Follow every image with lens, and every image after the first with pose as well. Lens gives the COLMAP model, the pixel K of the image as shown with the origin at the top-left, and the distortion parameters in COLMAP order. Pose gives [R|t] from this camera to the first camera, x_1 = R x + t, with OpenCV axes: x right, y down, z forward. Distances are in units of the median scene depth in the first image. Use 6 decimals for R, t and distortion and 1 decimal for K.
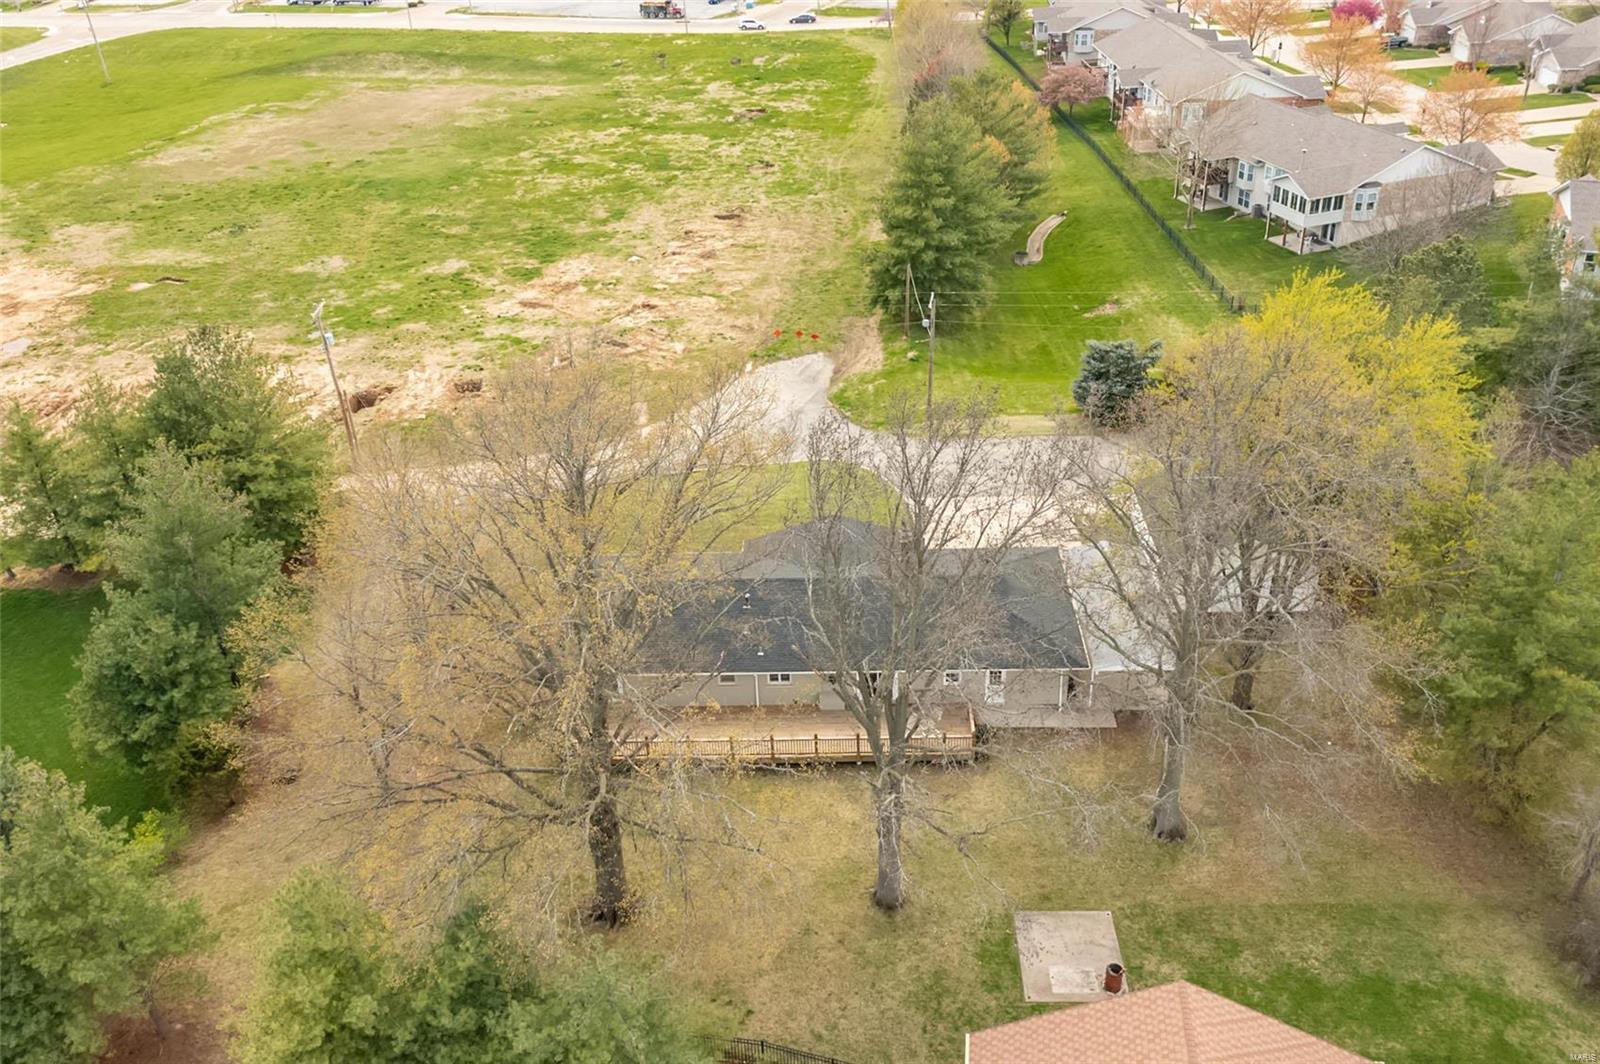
lens RADIAL K [[1304.0, 0, 797.8], [0, 1304.0, 519.0], [0, 0, 1]] dist [-0.003301, 0.007881]
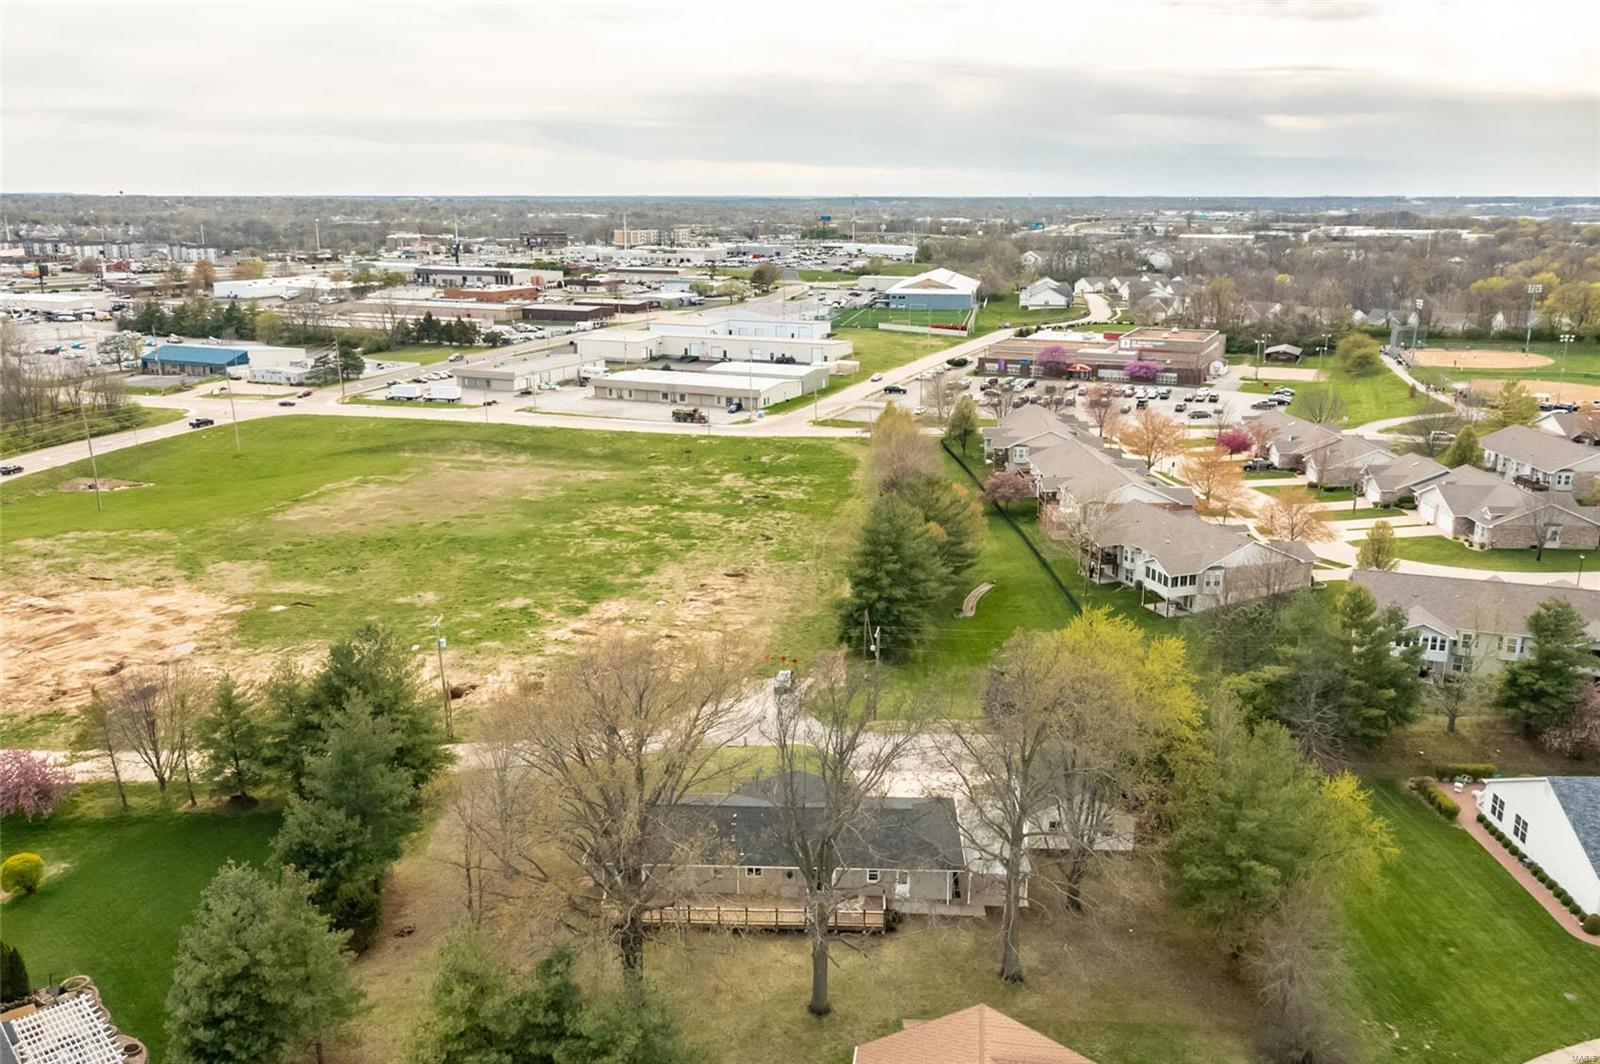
lens RADIAL K [[1304.0, 0, 797.8], [0, 1304.0, 519.0], [0, 0, 1]] dist [-0.003301, 0.007881]
pose [[0.999226, 0.038979, -0.005334, 0.014330], [-0.038898, 0.958514, -0.282379, 0.080888], [-0.005894, 0.282368, 0.959288, -0.265670]]
